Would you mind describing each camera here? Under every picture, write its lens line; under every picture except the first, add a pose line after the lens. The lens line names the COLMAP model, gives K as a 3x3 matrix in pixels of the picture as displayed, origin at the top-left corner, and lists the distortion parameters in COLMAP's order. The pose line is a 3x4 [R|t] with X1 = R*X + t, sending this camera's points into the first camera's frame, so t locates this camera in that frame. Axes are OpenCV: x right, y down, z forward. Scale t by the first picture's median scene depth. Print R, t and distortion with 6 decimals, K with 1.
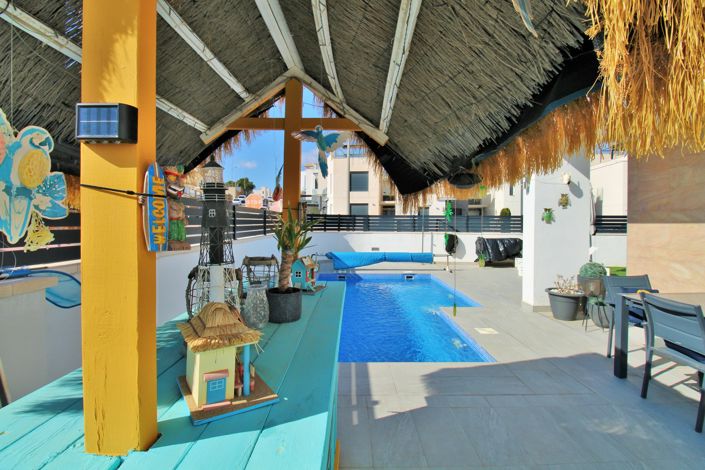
lens RADIAL K [[330.7, 0, 355.2], [0, 330.7, 225.3], [0, 0, 1]] dist [-0.001690, -0.000584]
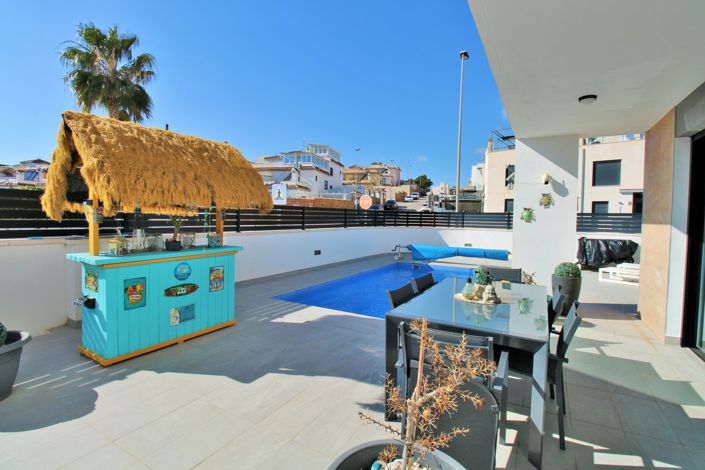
lens RADIAL K [[330.7, 0, 355.2], [0, 330.7, 225.3], [0, 0, 1]] dist [-0.001690, -0.000584]
pose [[0.860169, 0.020842, -0.509583, 0.343469], [-0.014508, 0.999760, 0.016402, -0.002768], [0.509803, -0.006715, 0.860265, -0.093112]]
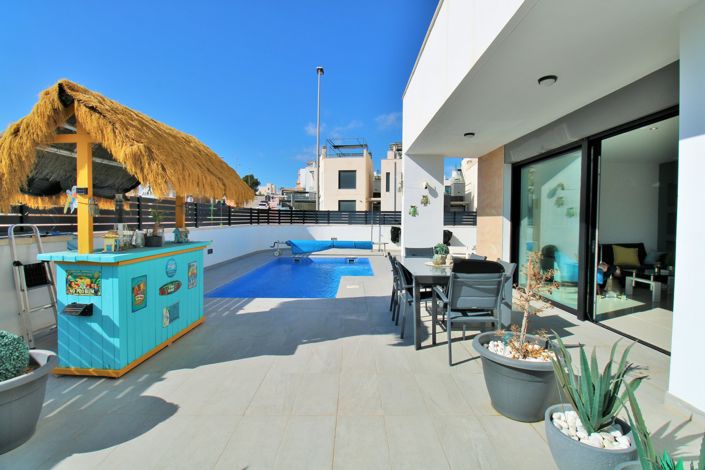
lens RADIAL K [[324.3, 0, 357.0], [0, 324.3, 227.4], [0, 0, 1]] dist [0.001047, 0.000125]
pose [[0.999952, 0.002154, -0.009586, 0.187887], [-0.001966, 0.999806, 0.019613, 0.008098], [0.009627, -0.019593, 0.999762, -0.211105]]
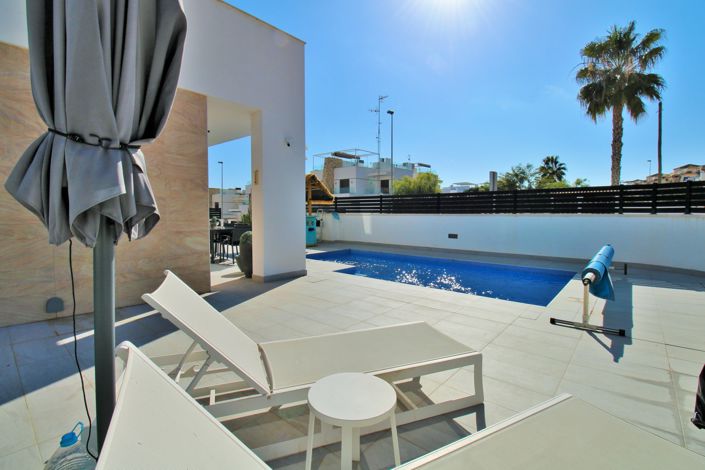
lens RADIAL K [[330.7, 0, 355.2], [0, 330.7, 225.3], [0, 0, 1]] dist [-0.001690, -0.000584]
pose [[-0.668930, 0.022137, -0.742996, 0.684518], [-0.007054, 0.999322, 0.036125, 0.024810], [0.743292, 0.029406, -0.668320, 1.055859]]
